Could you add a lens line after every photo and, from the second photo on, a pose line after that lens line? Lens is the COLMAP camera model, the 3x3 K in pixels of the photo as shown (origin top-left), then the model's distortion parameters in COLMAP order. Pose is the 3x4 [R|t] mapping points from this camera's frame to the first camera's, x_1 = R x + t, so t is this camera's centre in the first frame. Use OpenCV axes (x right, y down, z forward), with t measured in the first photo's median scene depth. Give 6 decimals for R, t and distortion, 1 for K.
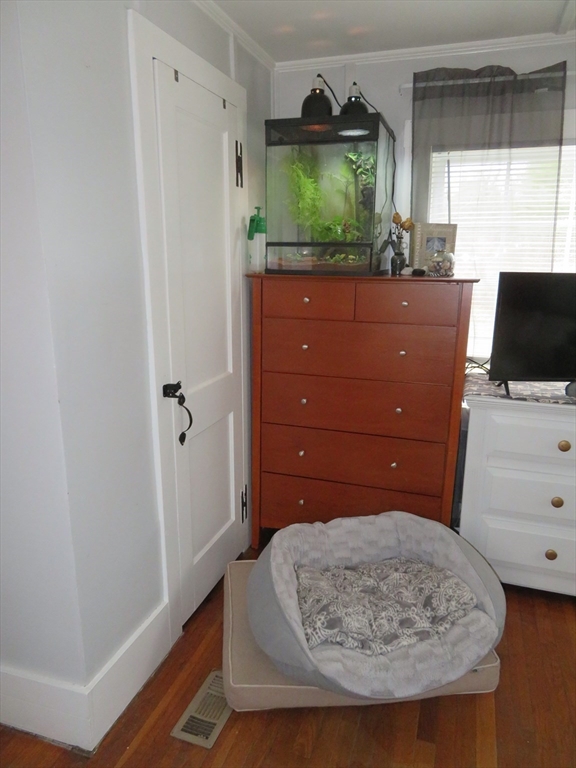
lens RADIAL K [[558.0, 0, 288.9], [0, 558.0, 383.5], [0, 0, 1]] dist [0.009562, -0.008282]
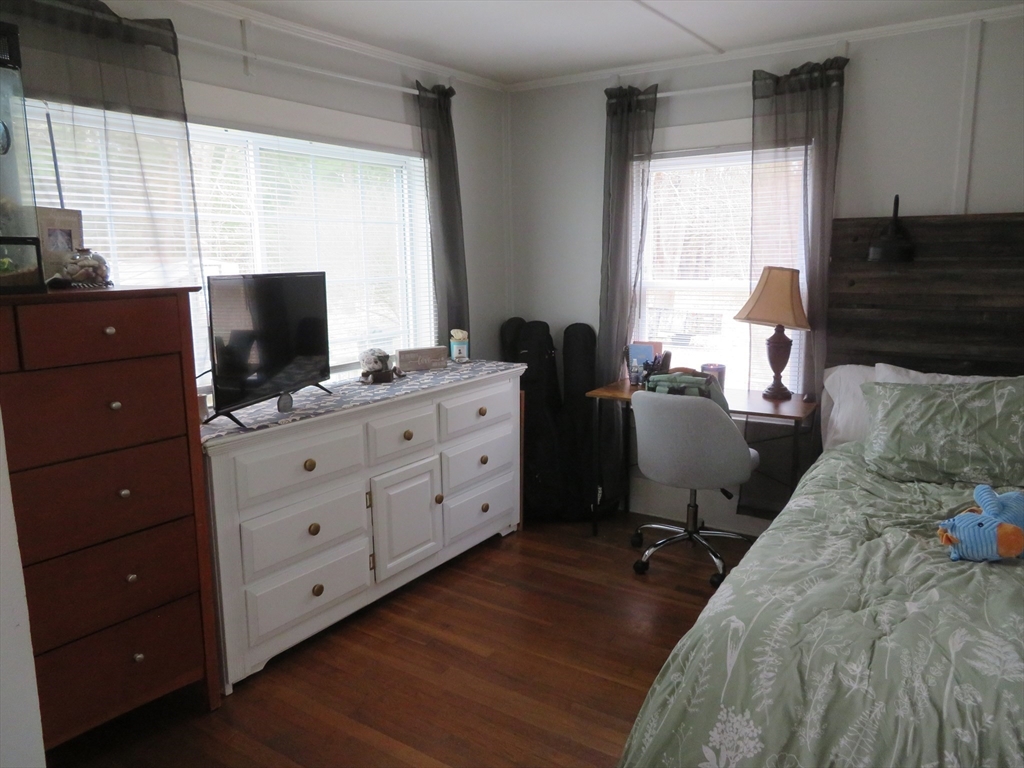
lens RADIAL K [[744.1, 0, 514.9], [0, 744.1, 386.7], [0, 0, 1]] dist [0.009562, -0.008282]
pose [[0.263198, -0.183253, 0.947177, -0.492256], [0.222981, 0.966765, 0.125082, -0.079452], [-0.938619, 0.178281, 0.295312, 0.295232]]
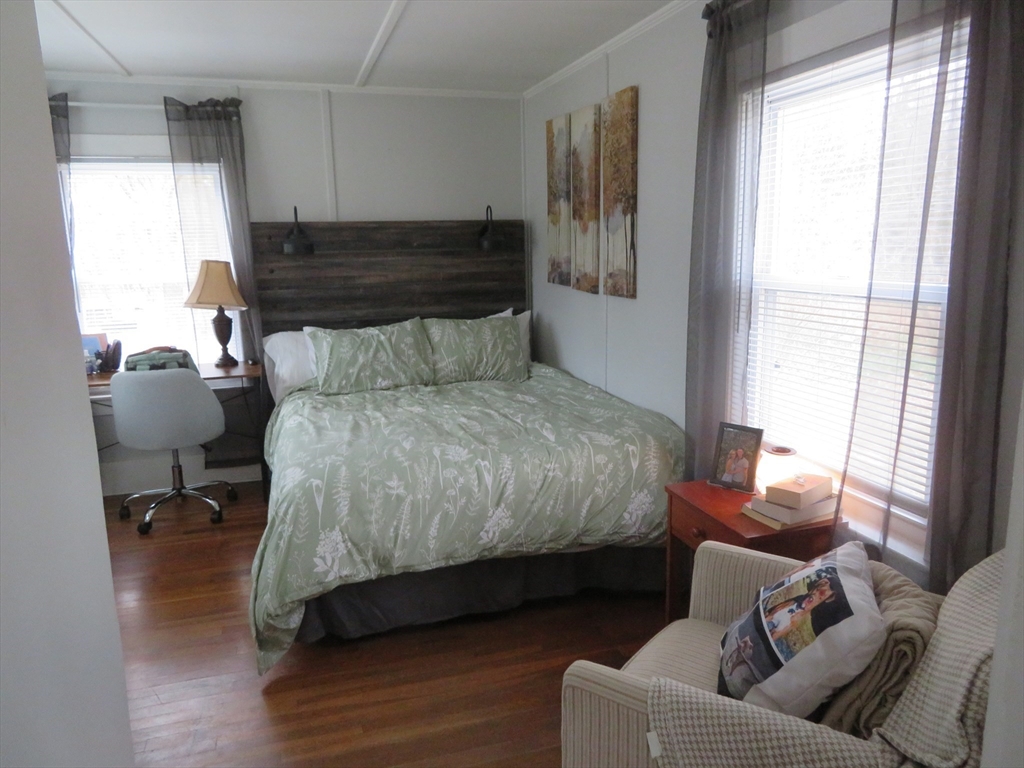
lens RADIAL K [[744.1, 0, 513.7], [0, 744.1, 385.2], [0, 0, 1]] dist [0.009562, -0.008282]
pose [[-0.572300, -0.150147, 0.806181, -0.682467], [0.191932, 0.931264, 0.309694, -0.114934], [-0.797267, 0.331969, -0.504144, 0.473538]]
